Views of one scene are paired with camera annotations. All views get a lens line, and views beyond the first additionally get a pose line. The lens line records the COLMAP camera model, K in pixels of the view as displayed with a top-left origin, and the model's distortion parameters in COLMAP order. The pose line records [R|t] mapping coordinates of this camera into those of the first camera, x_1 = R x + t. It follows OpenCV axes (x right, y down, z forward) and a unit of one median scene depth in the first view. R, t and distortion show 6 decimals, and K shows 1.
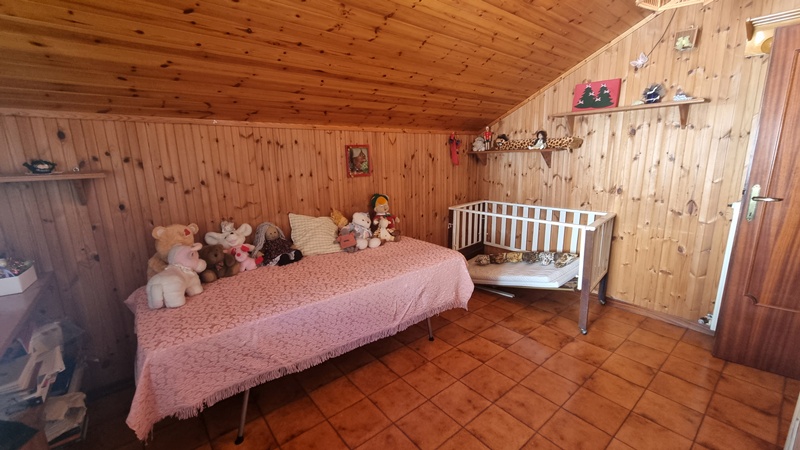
lens RADIAL K [[325.5, 0, 399.3], [0, 325.5, 224.9], [0, 0, 1]] dist [0.001484, -0.000137]
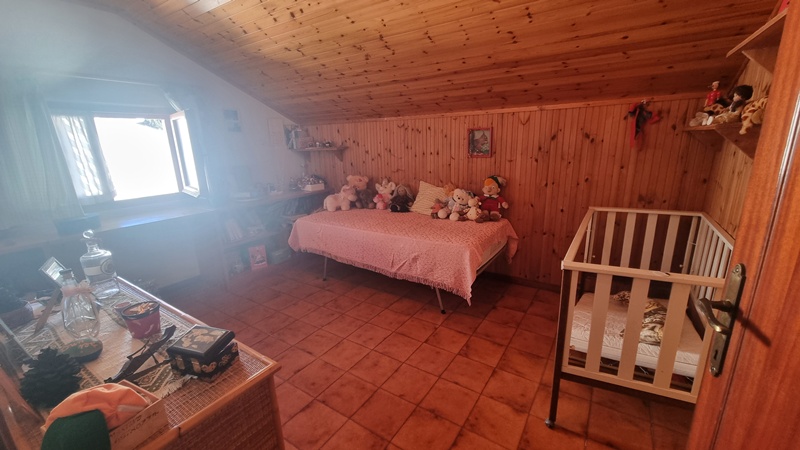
lens RADIAL K [[325.5, 0, 399.3], [0, 325.5, 224.8], [0, 0, 1]] dist [0.001484, -0.000137]
pose [[0.295607, 0.250223, -0.921957, 1.019424], [-0.173990, 0.963048, 0.205589, -0.130356], [0.939332, 0.099638, 0.328220, 0.500923]]
